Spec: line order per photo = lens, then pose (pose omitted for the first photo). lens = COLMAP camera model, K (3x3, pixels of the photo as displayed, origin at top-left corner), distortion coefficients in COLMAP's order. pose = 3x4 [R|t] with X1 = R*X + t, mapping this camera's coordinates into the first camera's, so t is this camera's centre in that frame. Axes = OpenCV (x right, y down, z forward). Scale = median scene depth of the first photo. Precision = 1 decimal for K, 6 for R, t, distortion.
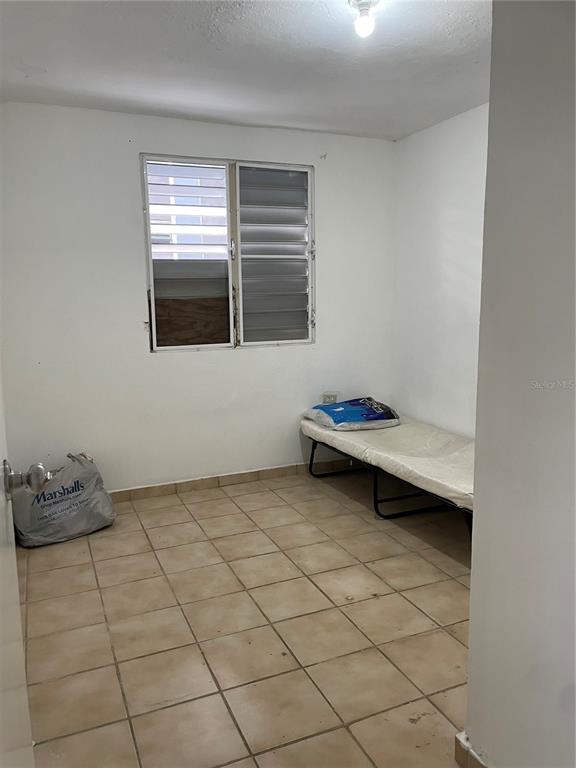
lens RADIAL K [[579.0, 0, 288.0], [0, 579.0, 384.0], [0, 0, 1]] dist [-0.066508, -0.000712]
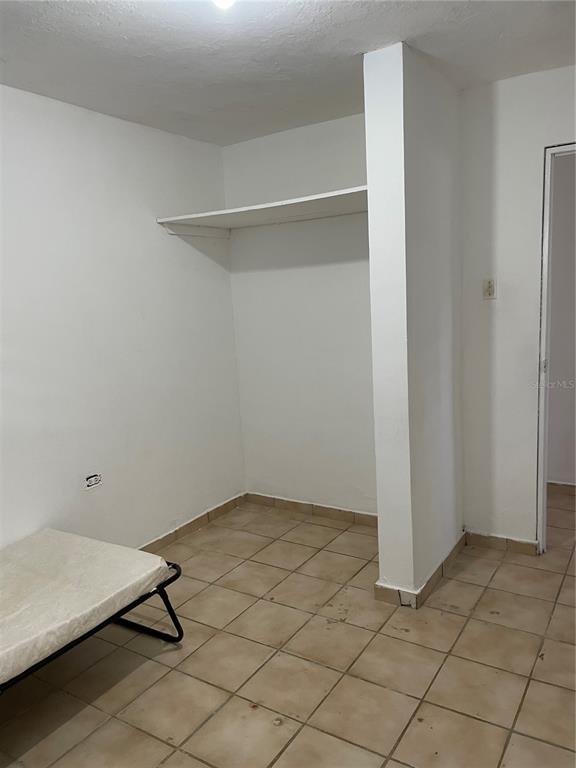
lens RADIAL K [[579.0, 0, 288.0], [0, 579.0, 384.0], [0, 0, 1]] dist [-0.066508, -0.000712]
pose [[-0.551506, -0.090386, 0.829260, -0.553140], [0.203687, 0.949429, 0.238948, -0.268246], [-0.808921, 0.300691, -0.505205, 1.395156]]
